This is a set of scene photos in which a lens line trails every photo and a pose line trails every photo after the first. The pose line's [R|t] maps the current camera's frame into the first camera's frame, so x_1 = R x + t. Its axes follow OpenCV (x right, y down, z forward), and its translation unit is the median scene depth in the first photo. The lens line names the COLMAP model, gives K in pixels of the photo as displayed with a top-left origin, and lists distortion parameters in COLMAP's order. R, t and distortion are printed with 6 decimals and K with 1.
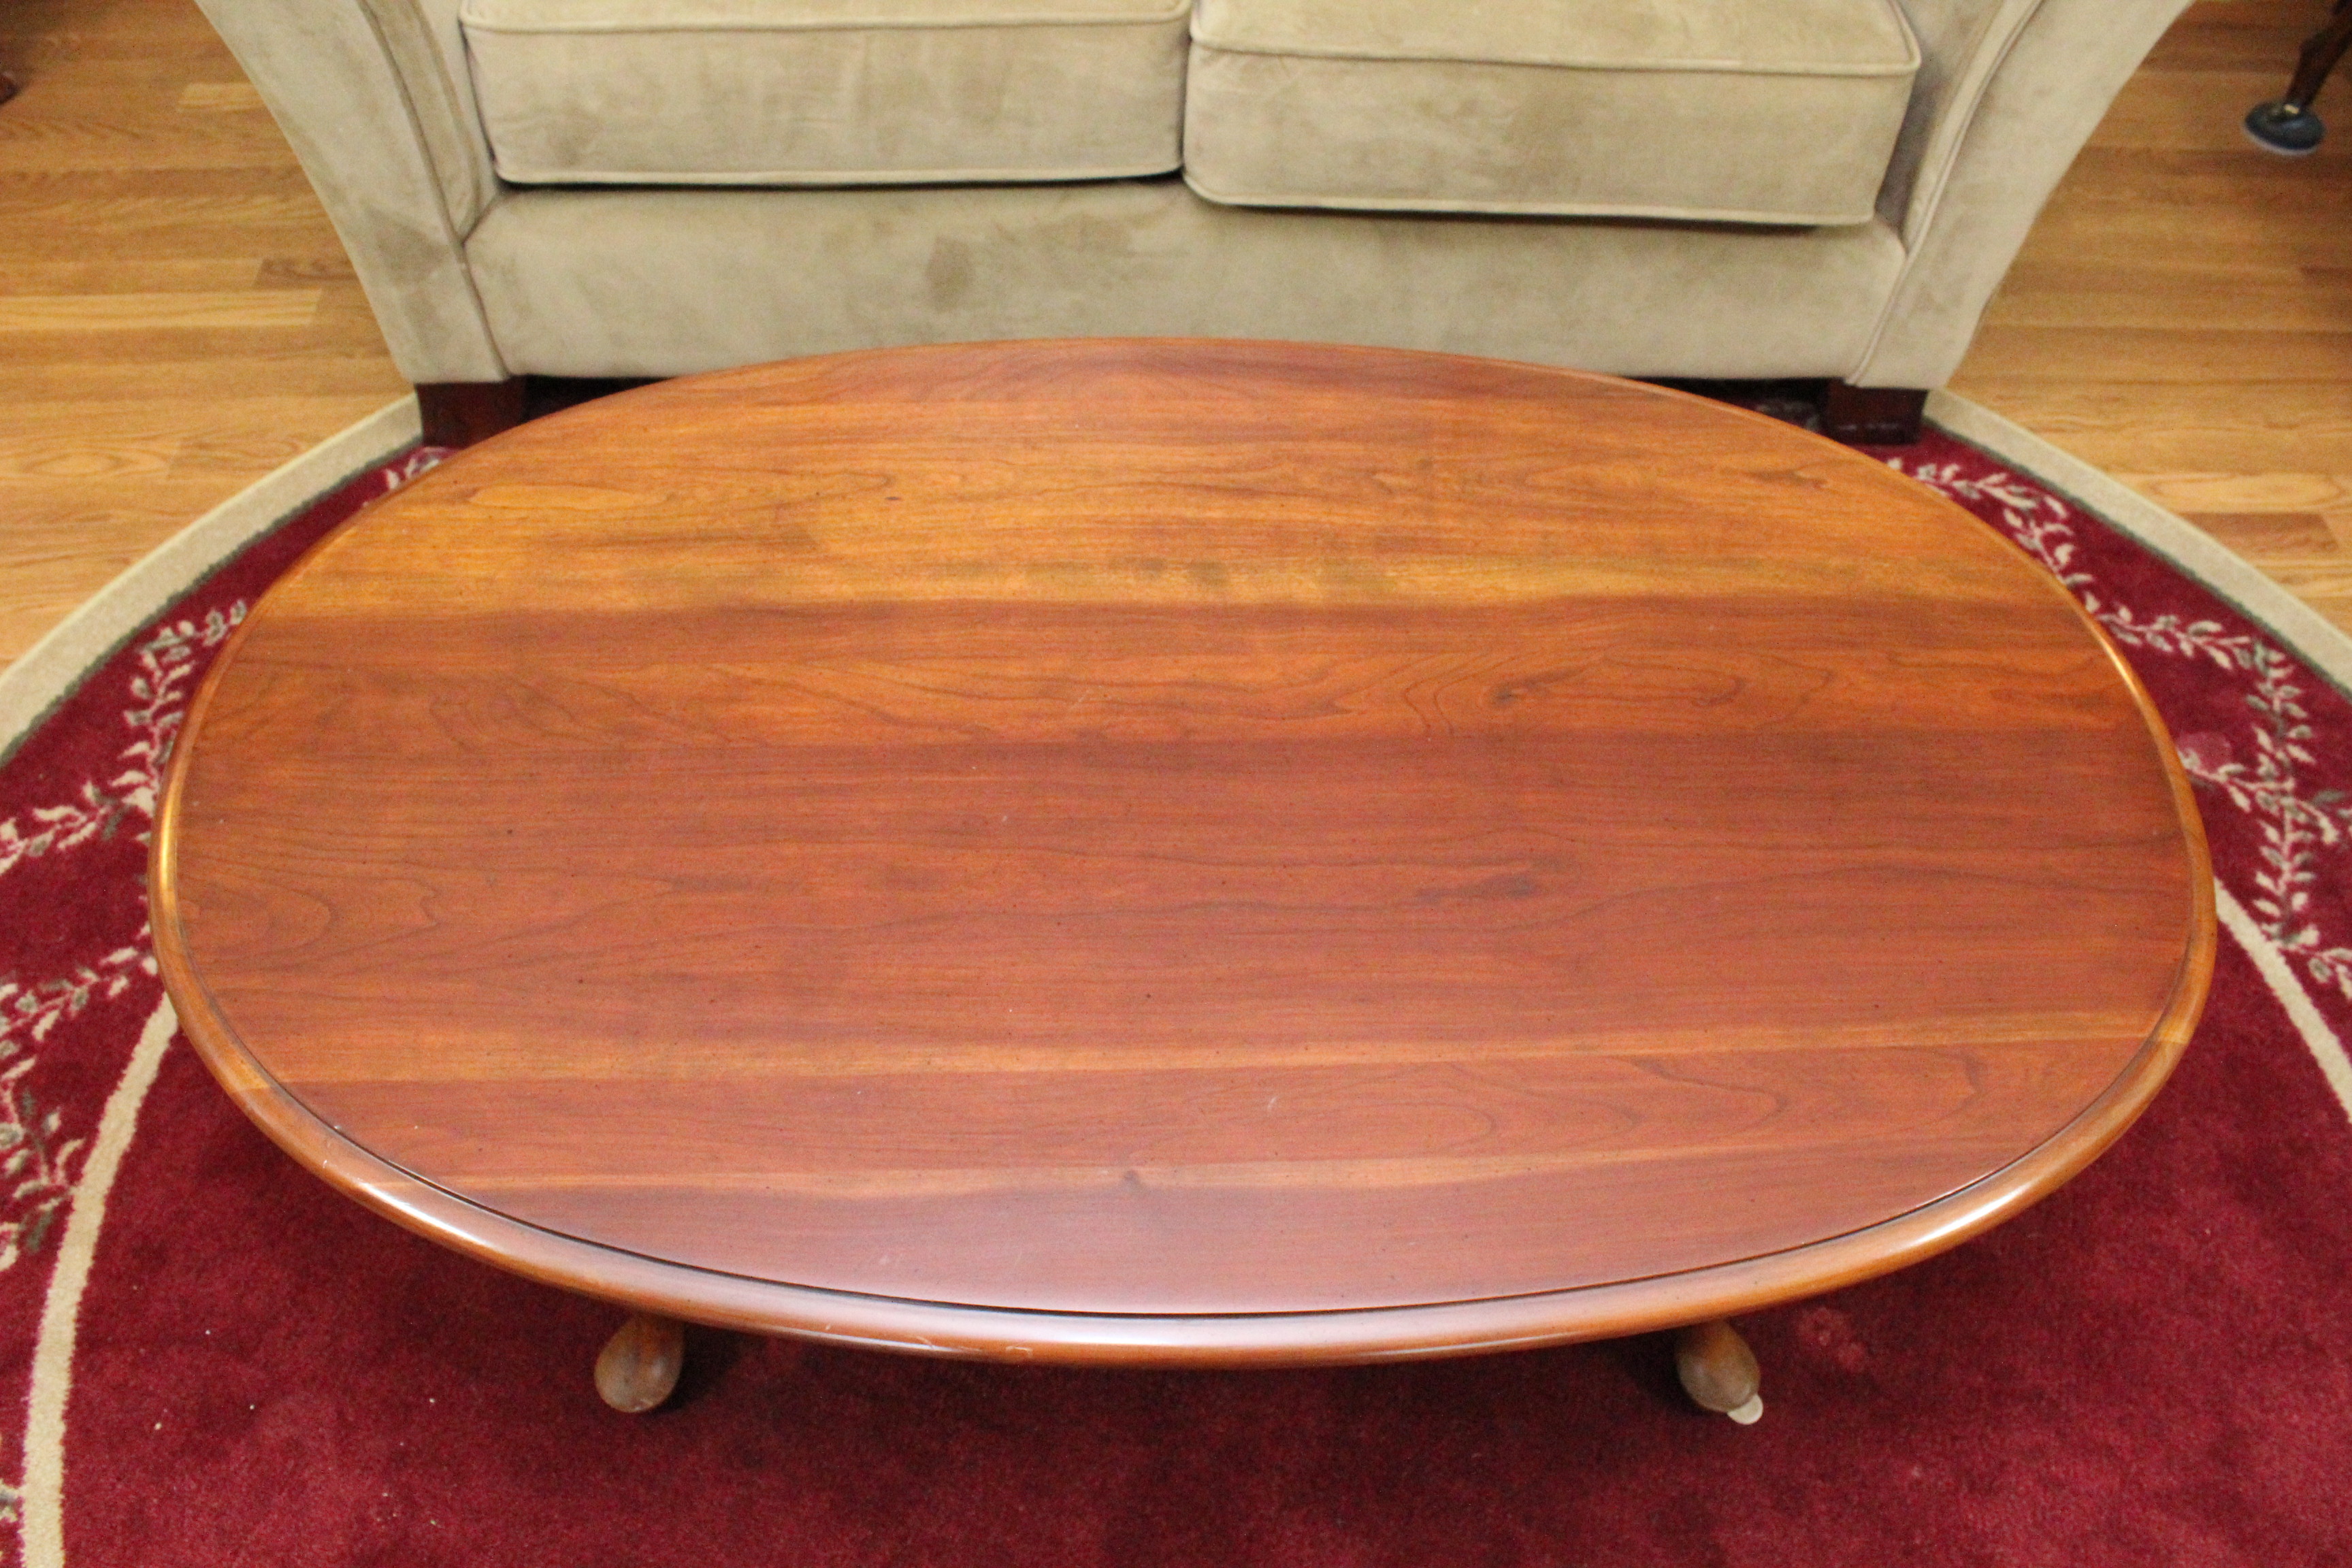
lens RADIAL K [[1968.1, 0, 1176.0], [0, 1968.1, 784.0], [0, 0, 1]] dist [-0.082674, -0.000016]
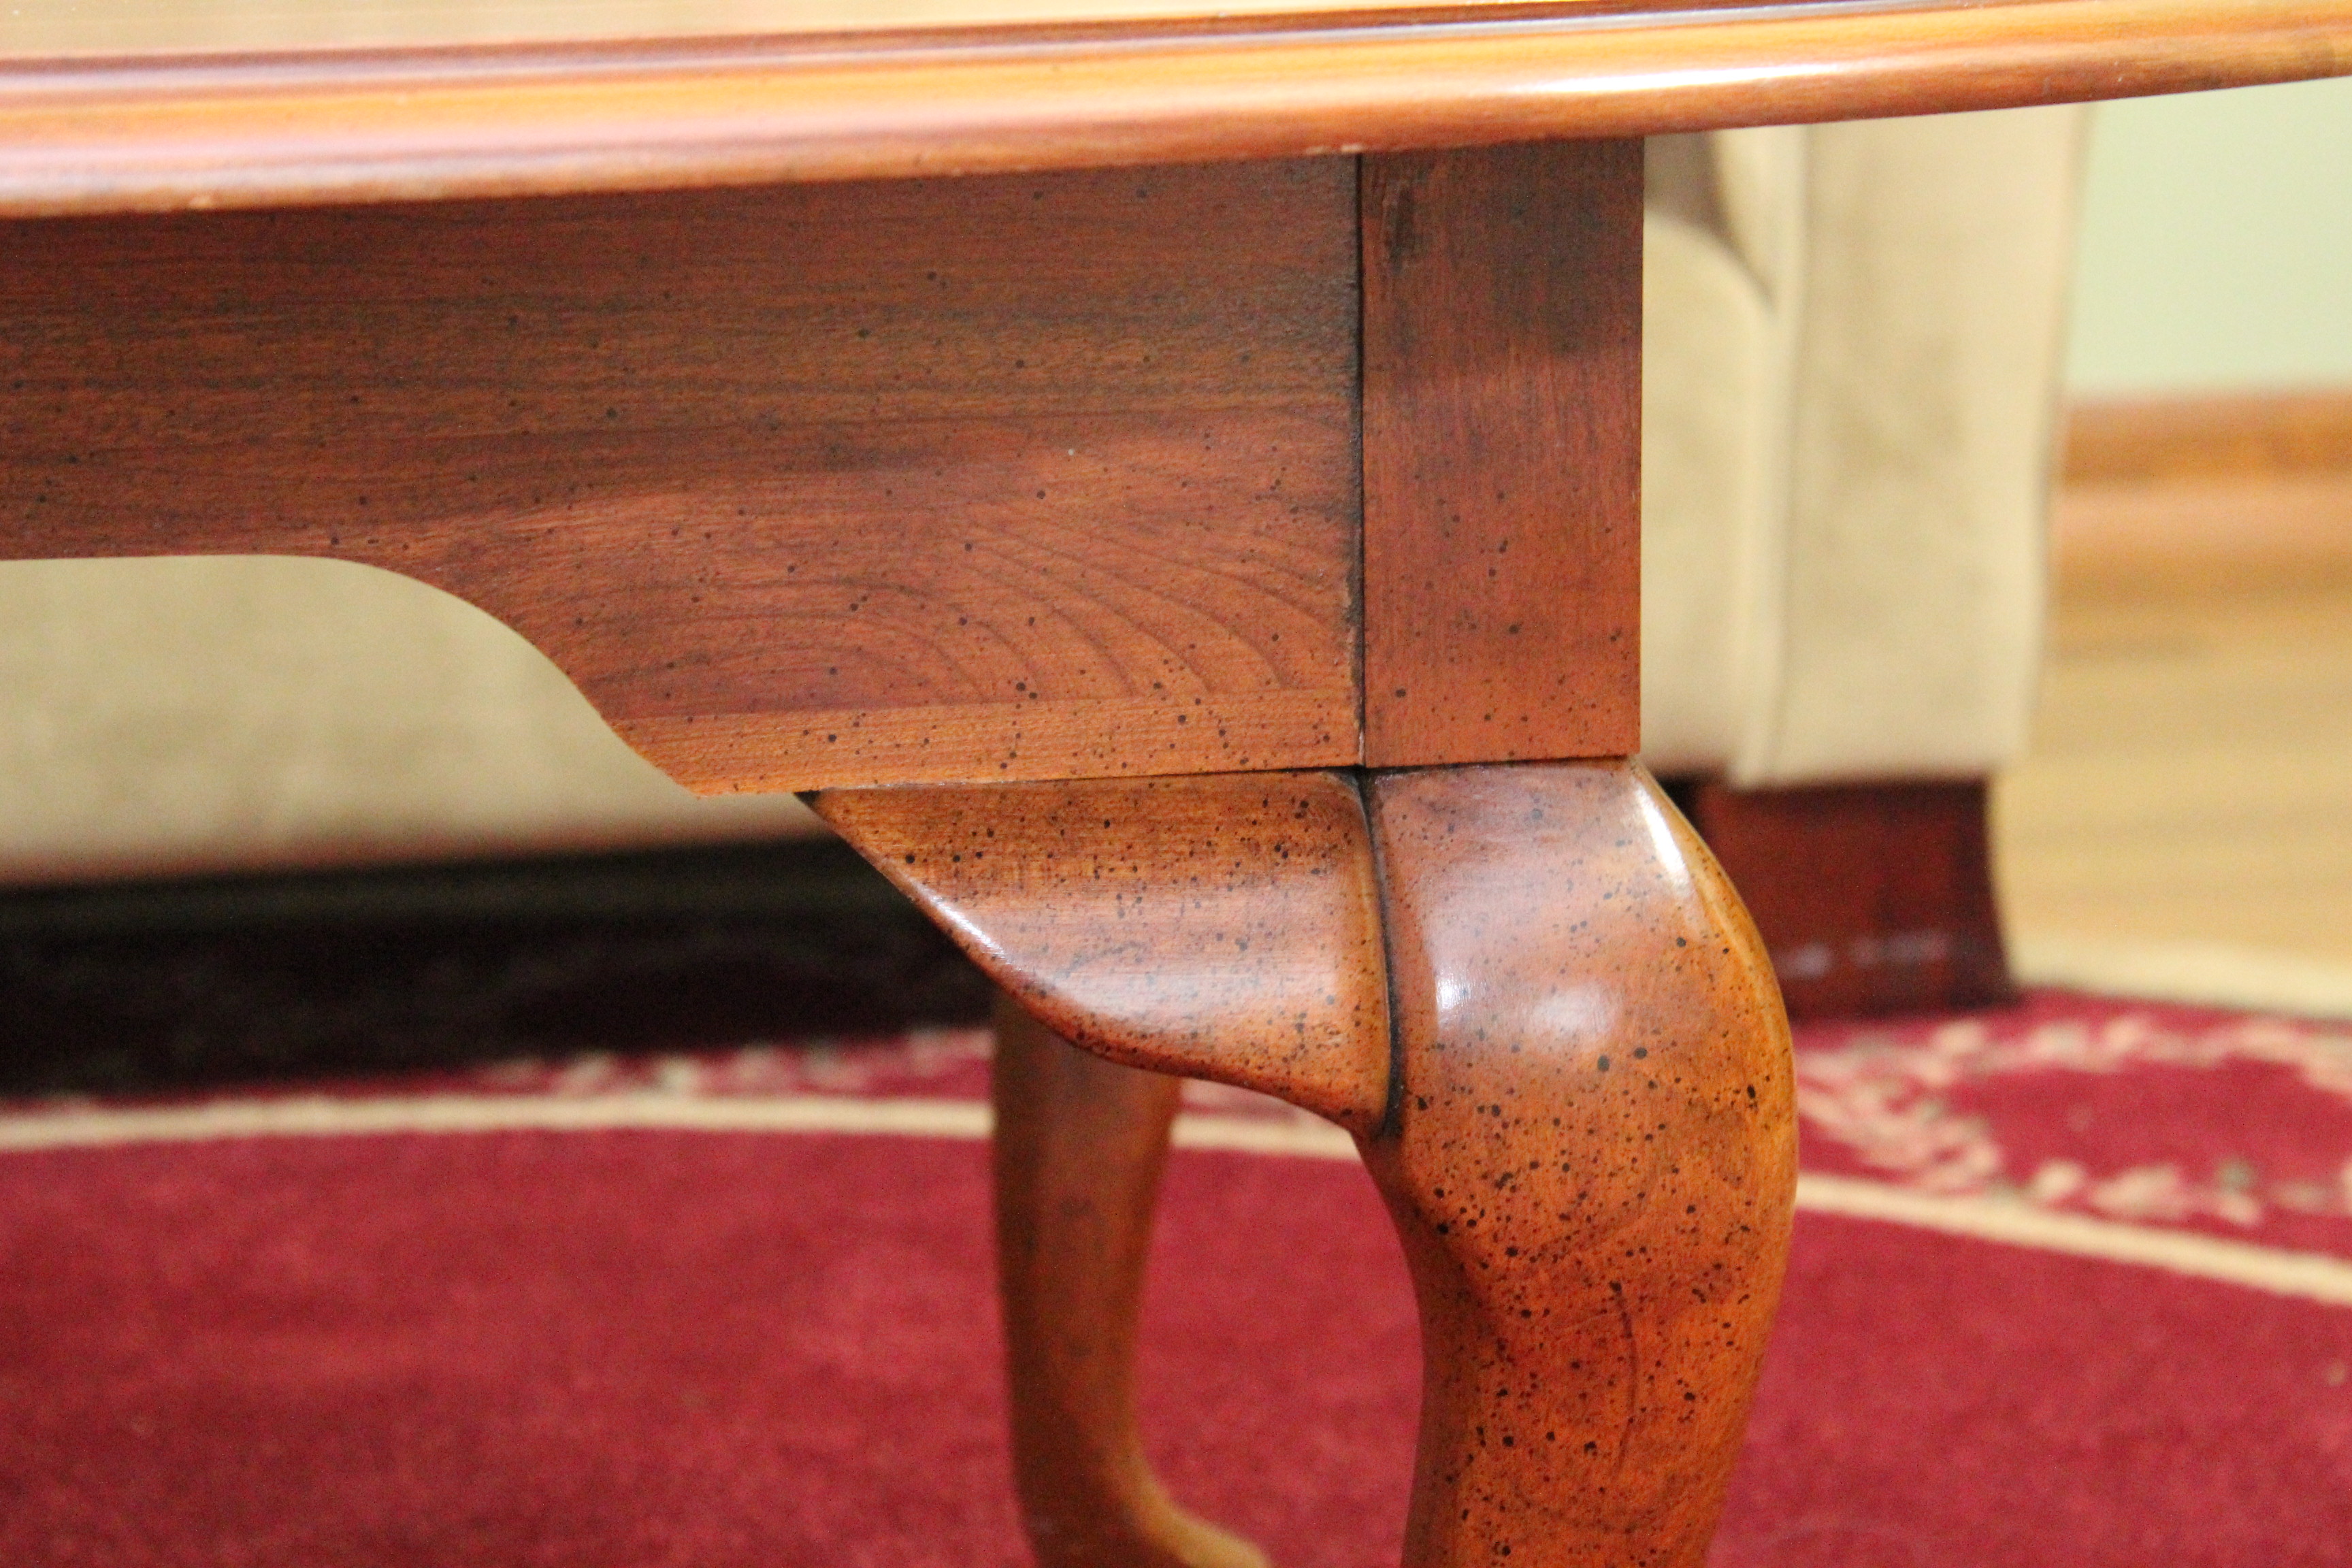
lens RADIAL K [[5641.1, 0, 1176.0], [0, 5641.1, 784.0], [0, 0, 1]] dist [0.089611, 0.250166]
pose [[0.986013, -0.083452, 0.144274, 0.117281], [0.157492, 0.749809, -0.642637, 0.523279], [-0.054548, 0.656370, 0.752464, 0.285866]]
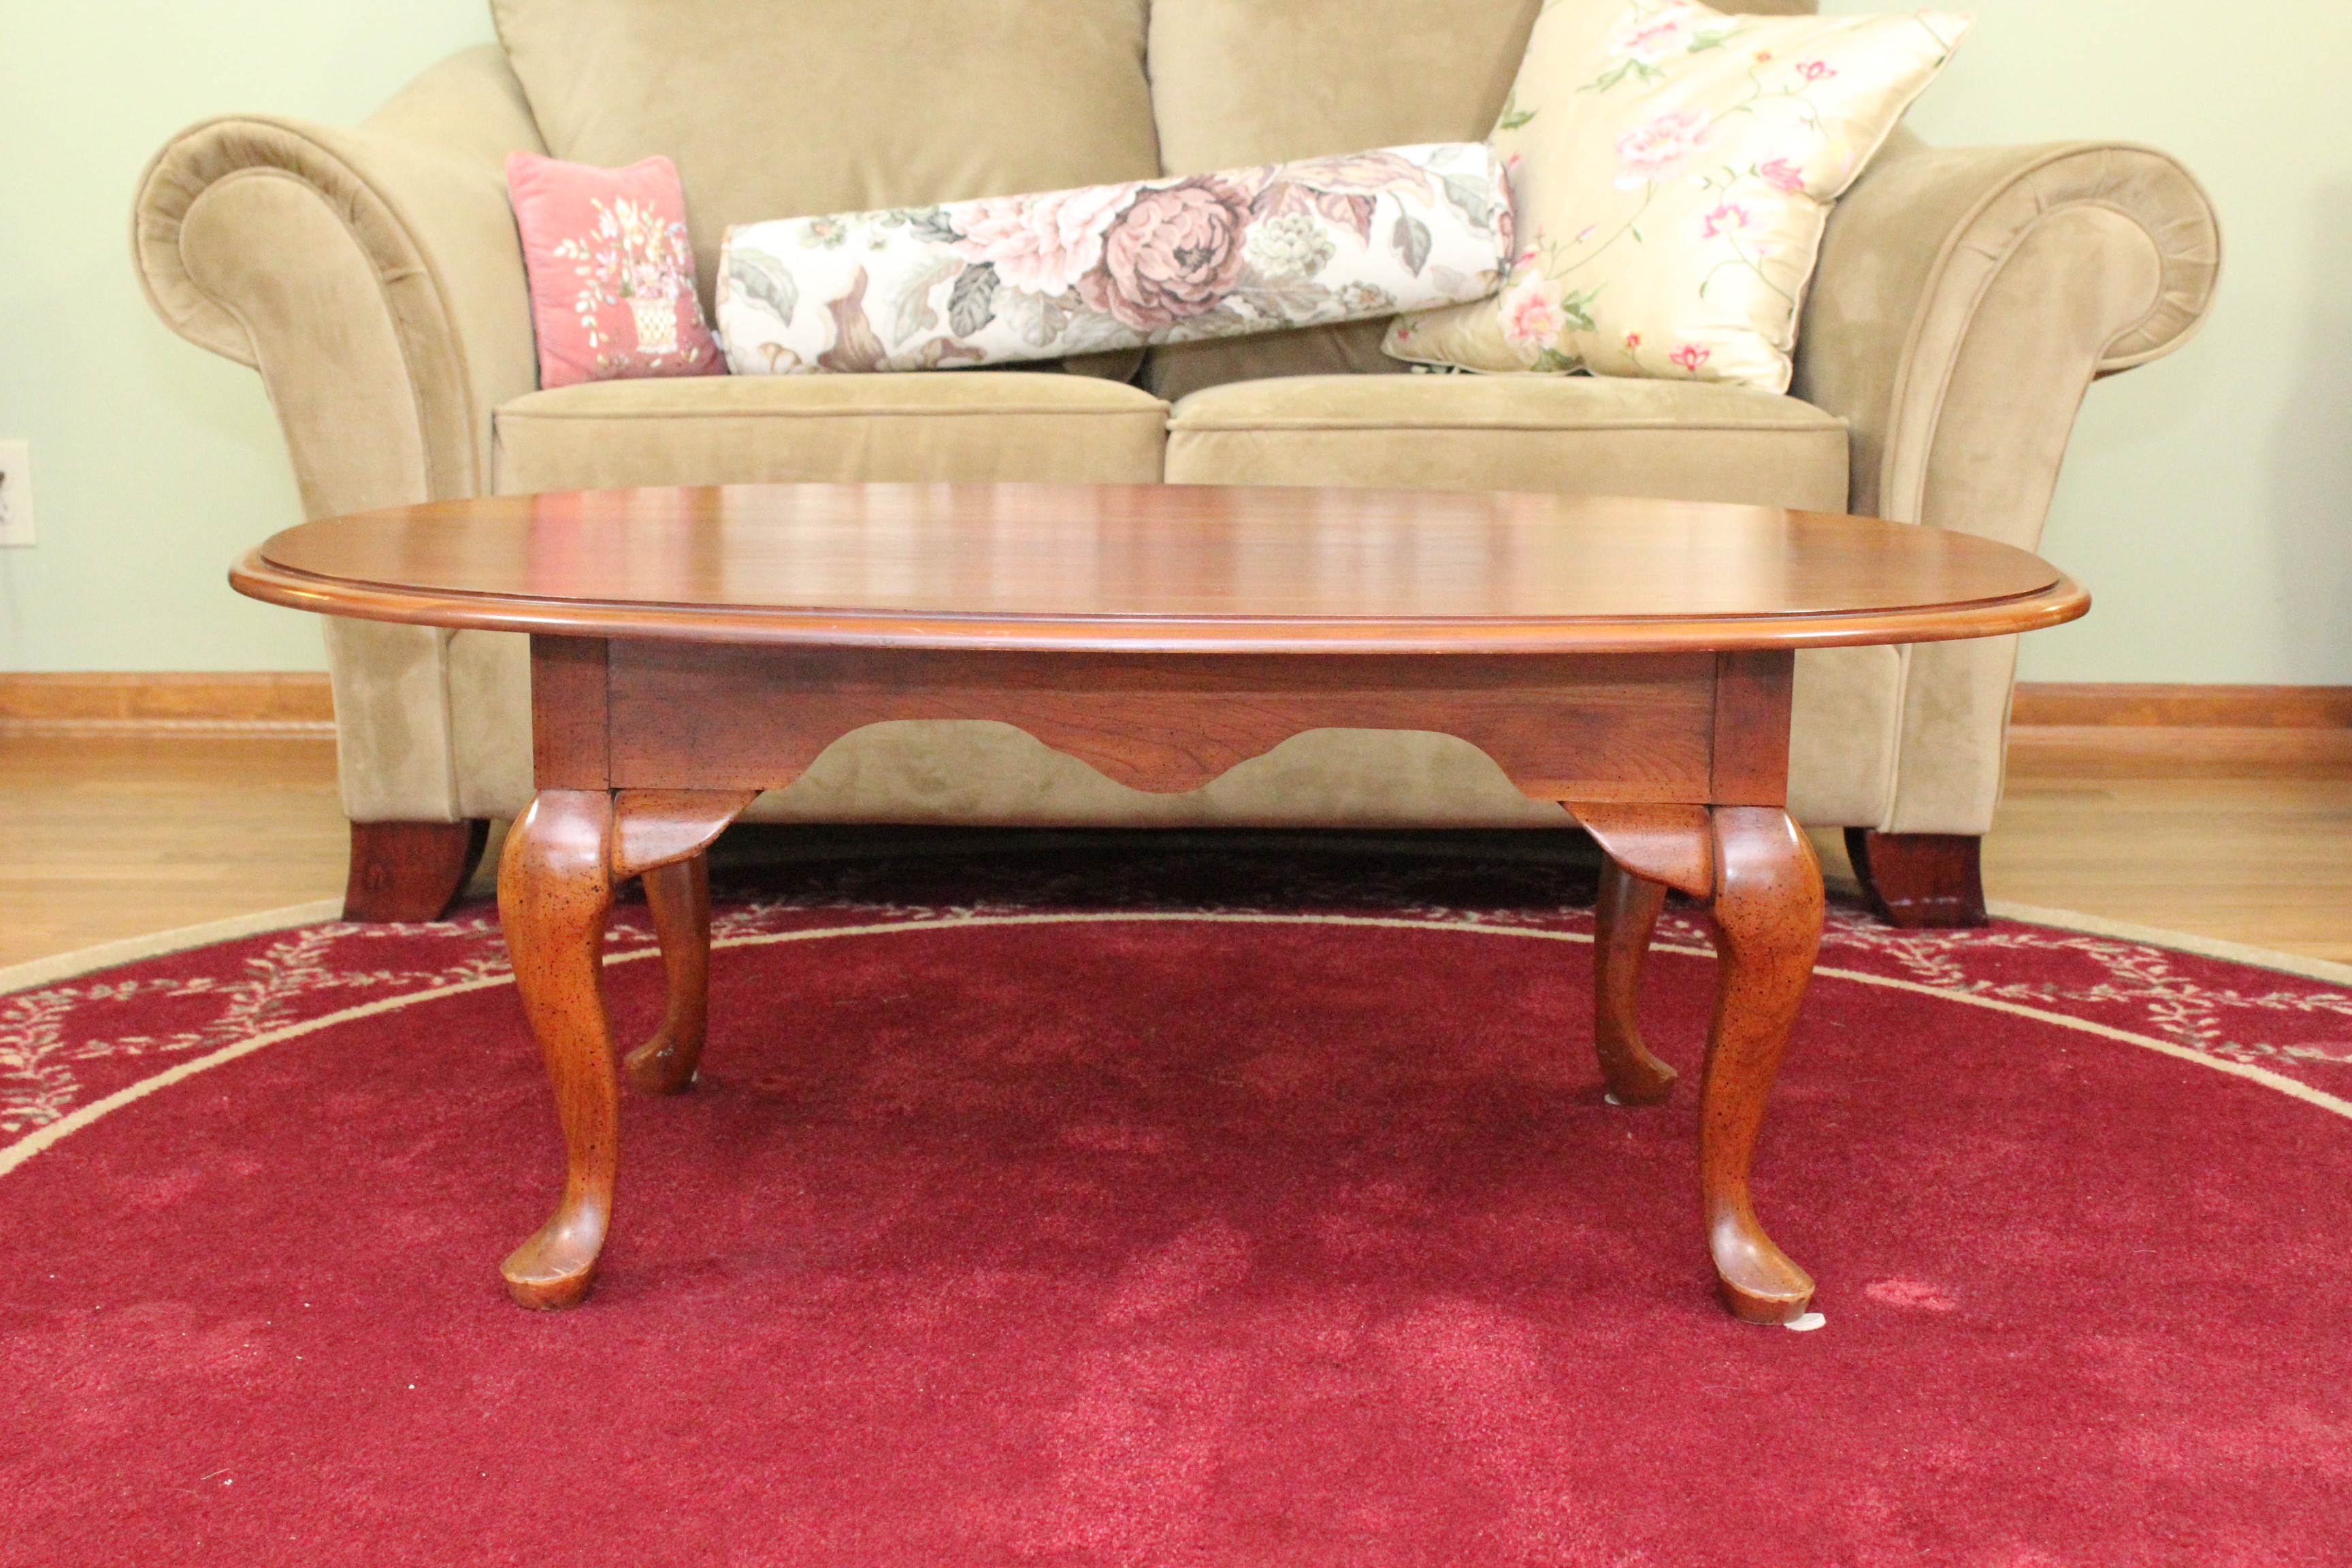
lens RADIAL K [[3336.6, 0, 1176.0], [0, 3336.6, 784.0], [0, 0, 1]] dist [0.003085, -0.024764]
pose [[0.999845, -0.016815, -0.005241, 0.018900], [0.009059, 0.746133, -0.665736, 1.012214], [0.015104, 0.665585, 0.746169, -0.260546]]
